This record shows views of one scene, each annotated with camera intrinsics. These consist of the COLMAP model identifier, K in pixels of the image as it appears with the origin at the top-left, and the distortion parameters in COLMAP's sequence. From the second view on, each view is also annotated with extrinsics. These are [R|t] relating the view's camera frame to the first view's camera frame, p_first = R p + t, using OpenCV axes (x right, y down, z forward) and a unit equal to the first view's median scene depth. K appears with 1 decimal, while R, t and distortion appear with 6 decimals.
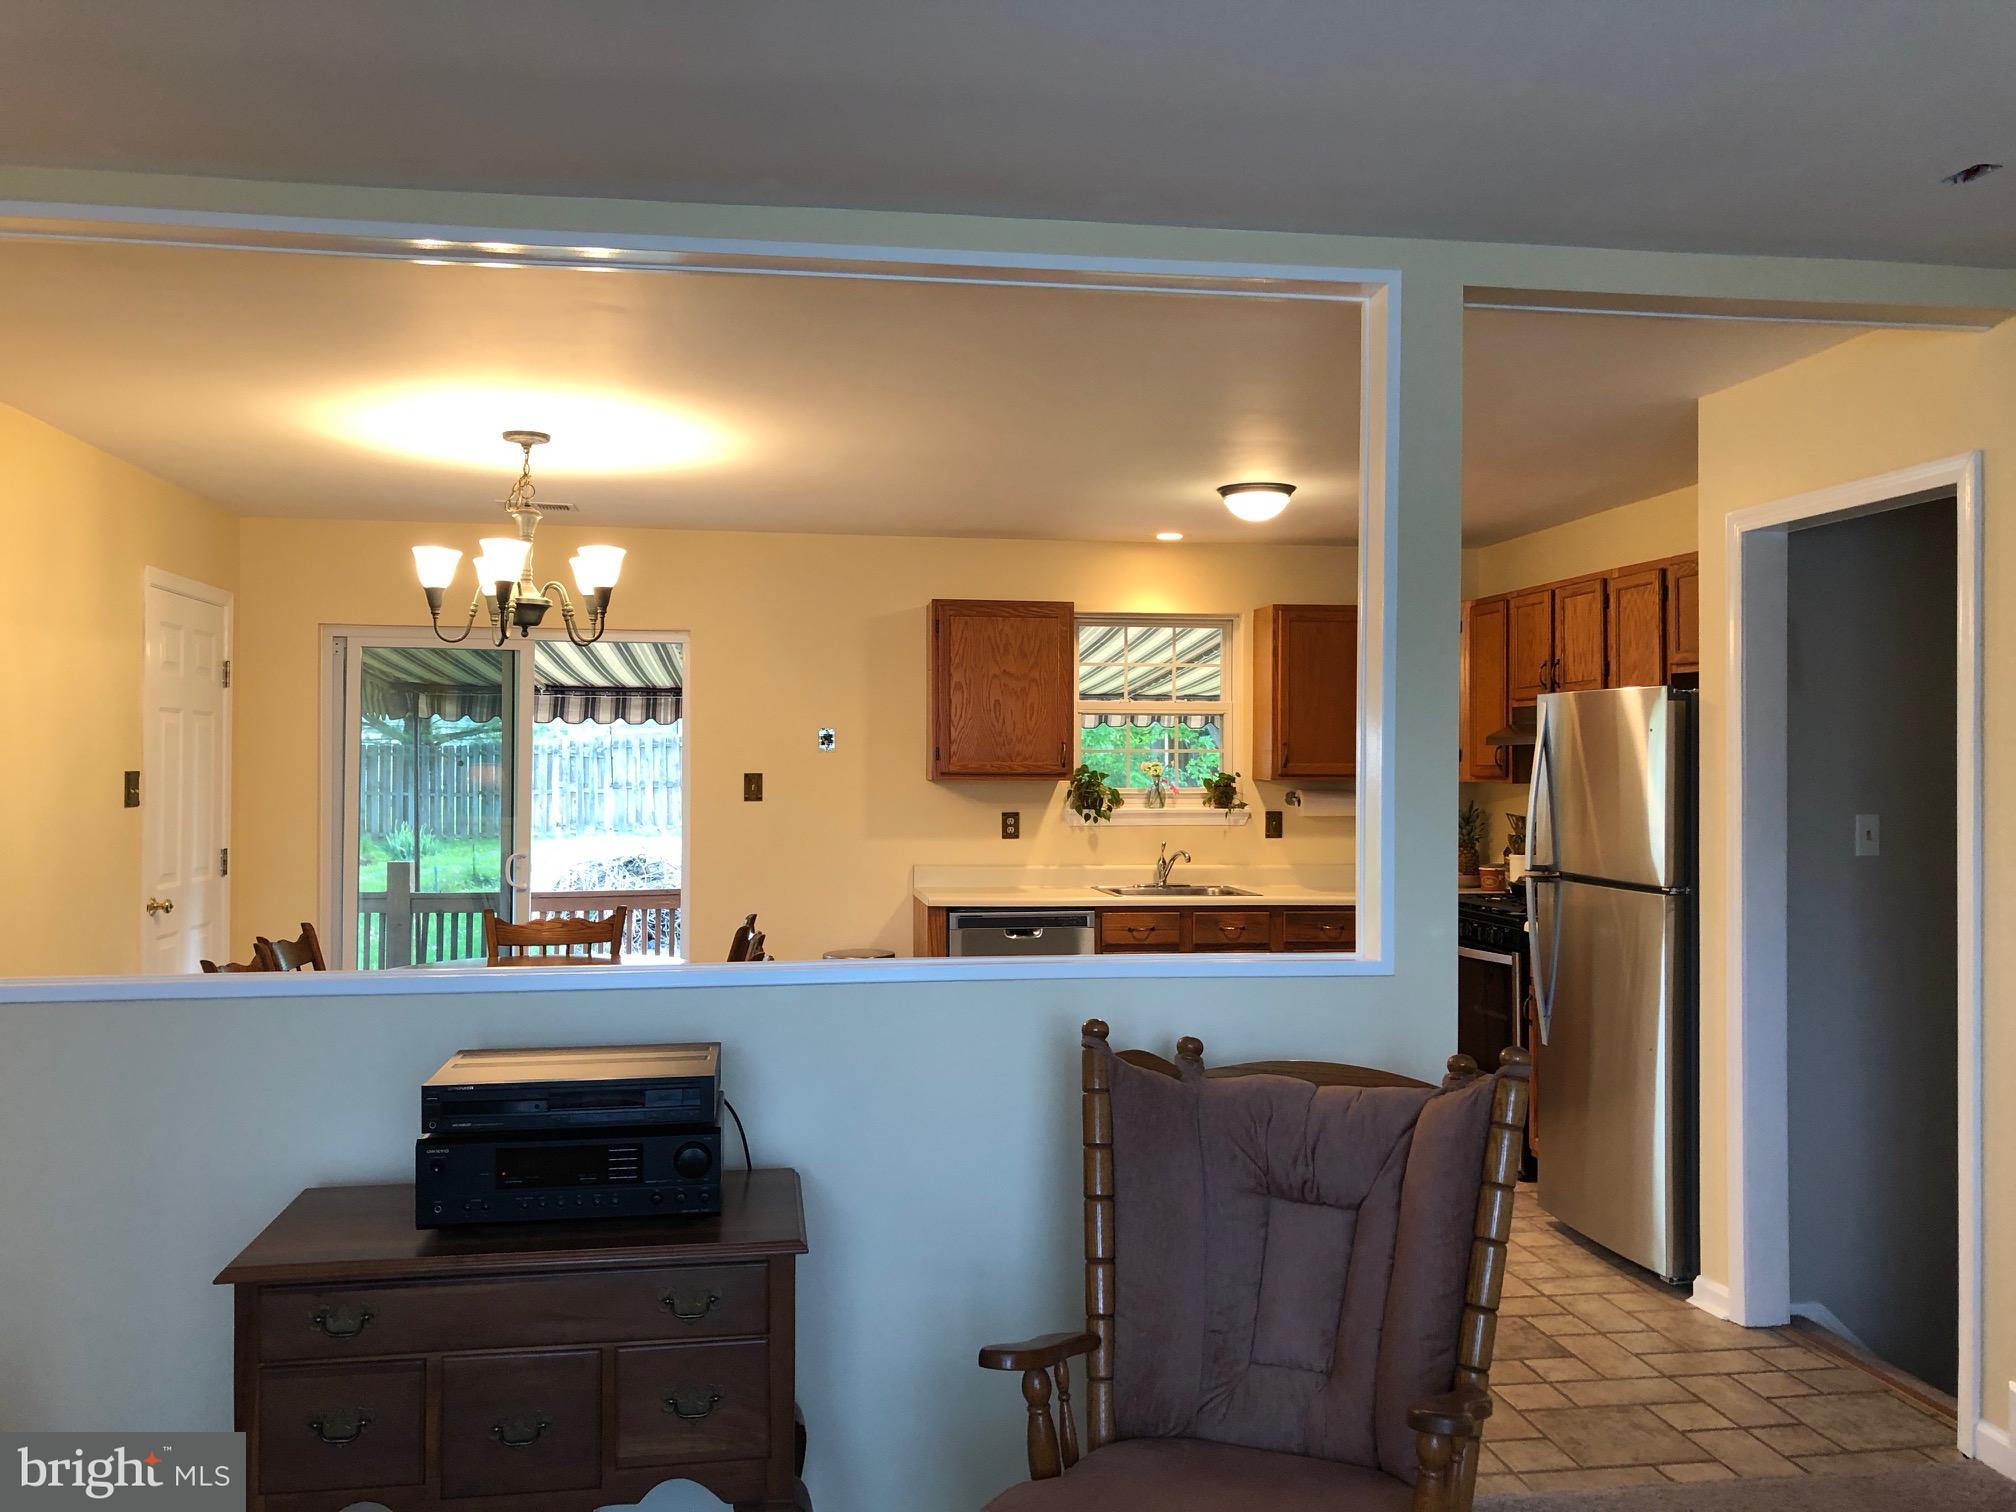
lens RADIAL K [[1658.5, 0, 997.1], [0, 1658.5, 746.1], [0, 0, 1]] dist [0.041651, -0.052312]
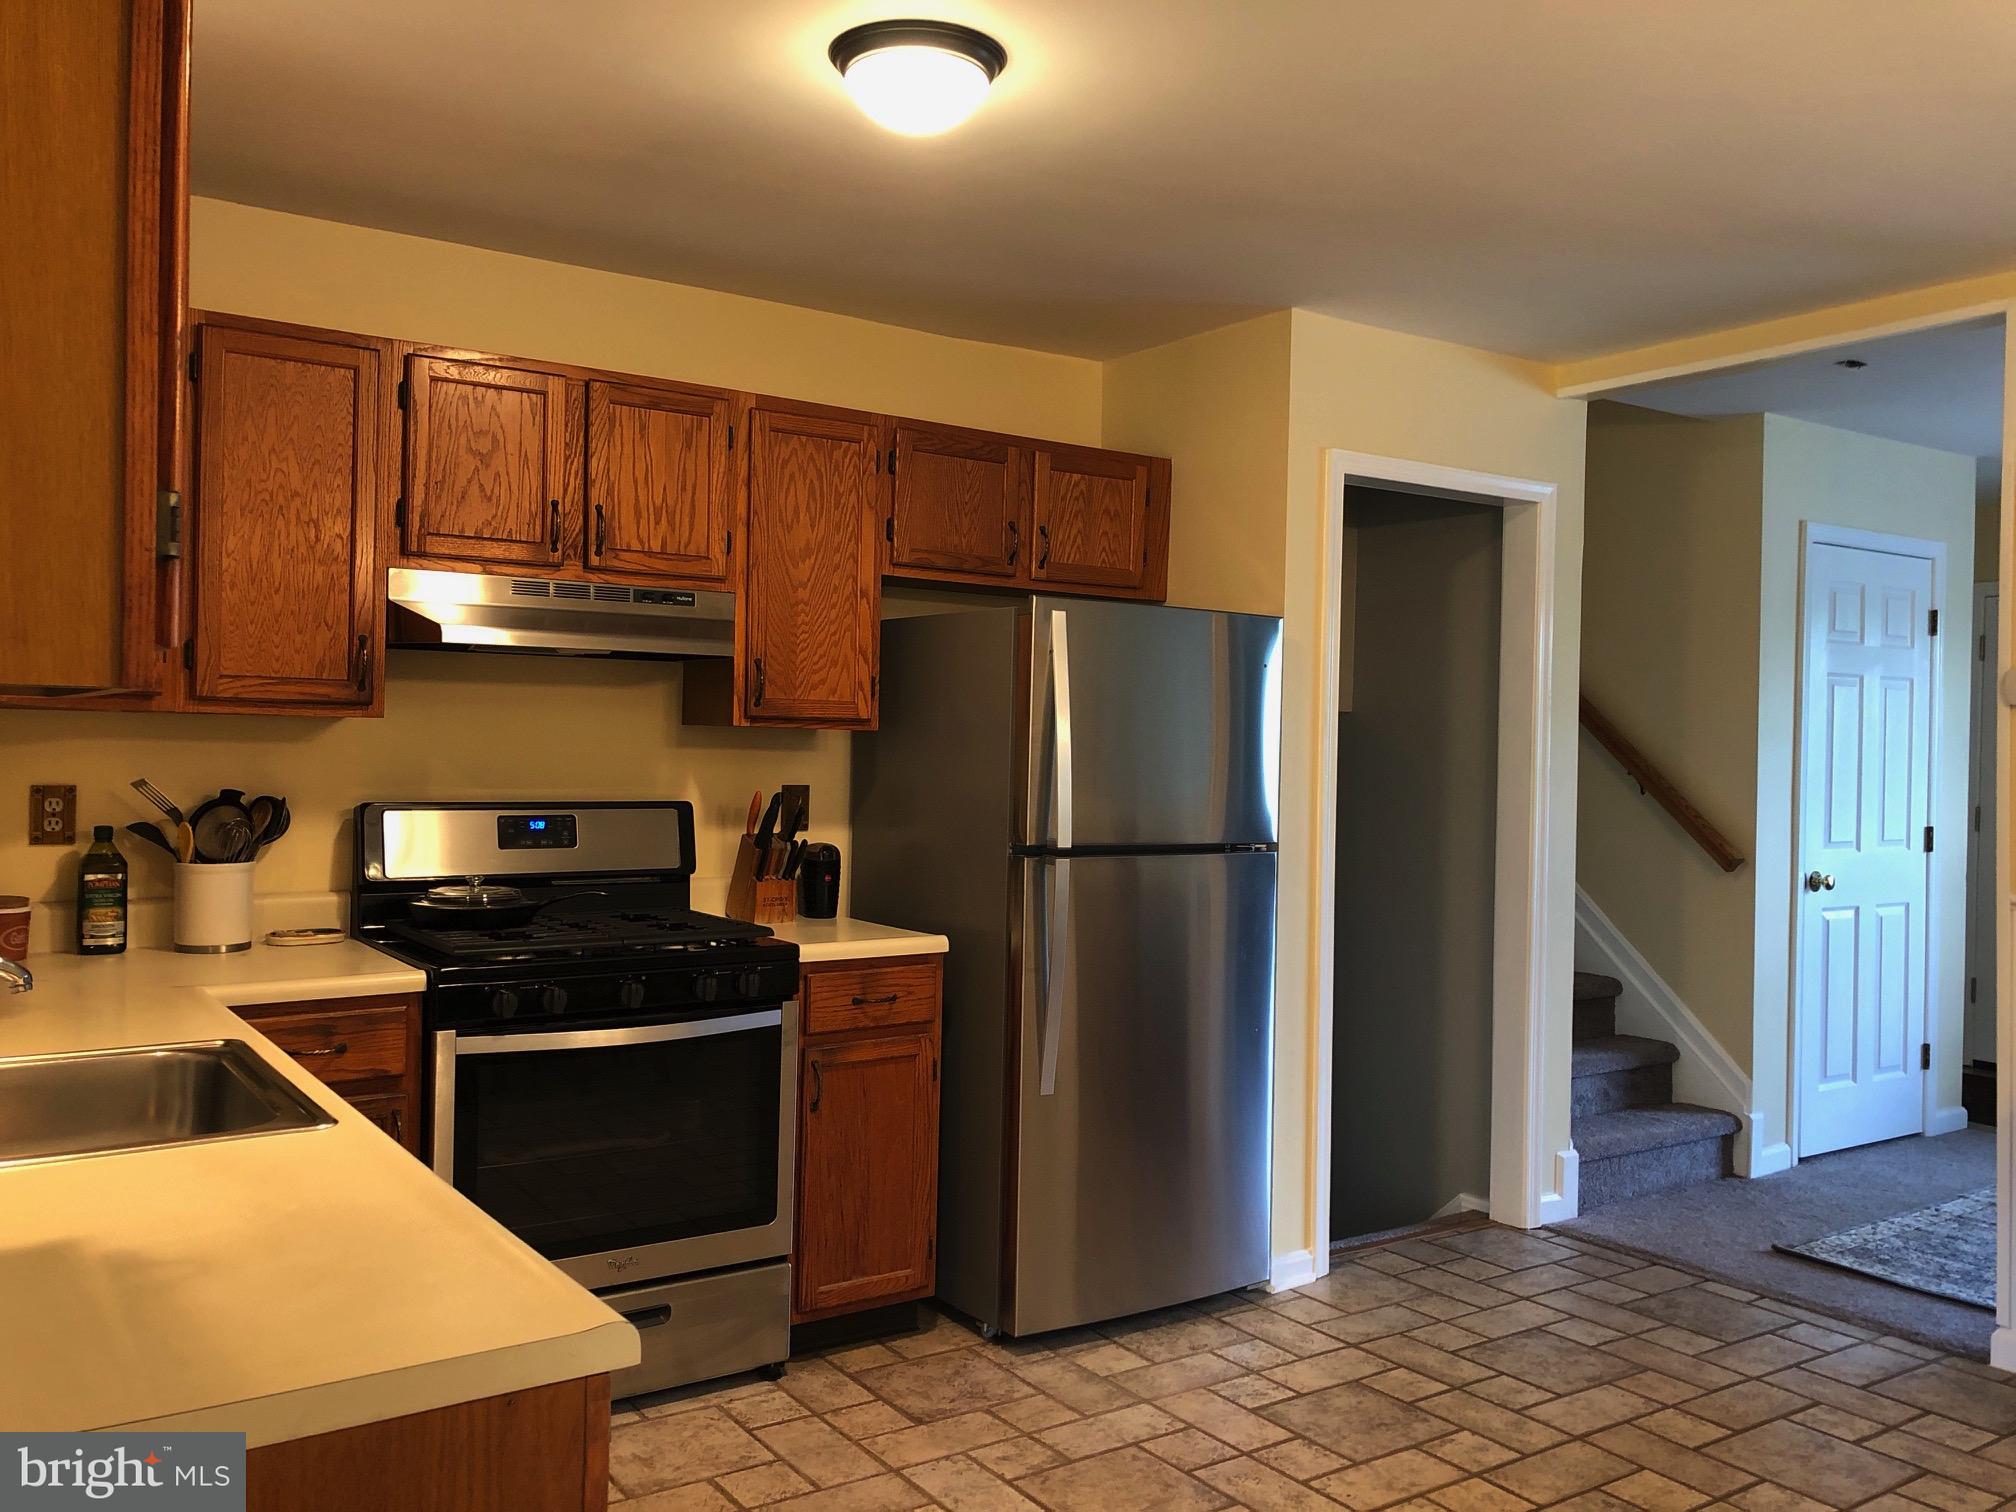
lens RADIAL K [[1659.6, 0, 1015.6], [0, 1659.6, 749.3], [0, 0, 1]] dist [0.068982, -0.090314]
pose [[-0.446827, -0.010708, 0.894556, -0.356951], [-0.025115, 0.999684, -0.000578, 0.041954], [-0.894268, -0.022725, -0.446955, 1.628995]]
